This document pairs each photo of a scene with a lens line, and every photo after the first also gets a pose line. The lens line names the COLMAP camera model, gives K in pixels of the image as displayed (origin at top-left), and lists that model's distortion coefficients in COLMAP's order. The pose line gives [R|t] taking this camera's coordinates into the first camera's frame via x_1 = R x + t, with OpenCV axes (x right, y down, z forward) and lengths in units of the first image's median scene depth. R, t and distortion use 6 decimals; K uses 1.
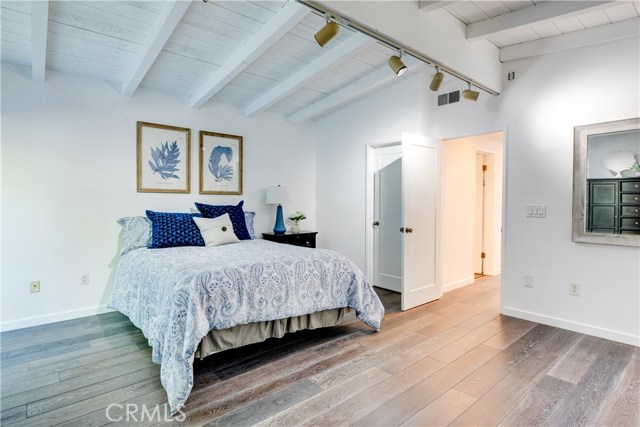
lens RADIAL K [[339.2, 0, 320.0], [0, 339.2, 213.5], [0, 0, 1]] dist [0.002051, 0.000154]
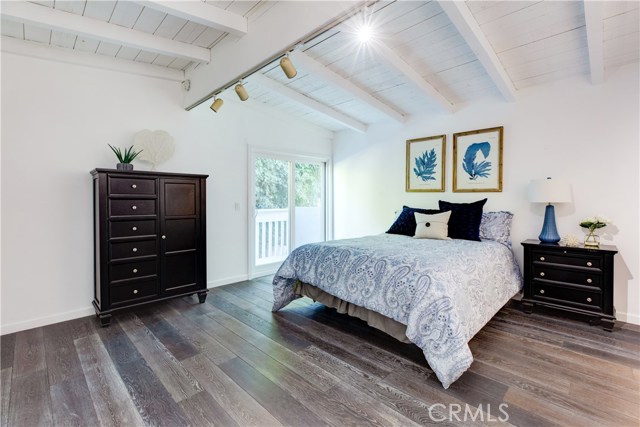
lens RADIAL K [[285.8, 0, 320.0], [0, 285.8, 213.5], [0, 0, 1]] dist [0.000041, -0.000402]
pose [[0.078294, 0.050619, -0.995644, 0.539234], [-0.040834, 0.998035, 0.047529, -0.017172], [0.996094, 0.036935, 0.080207, 0.523249]]
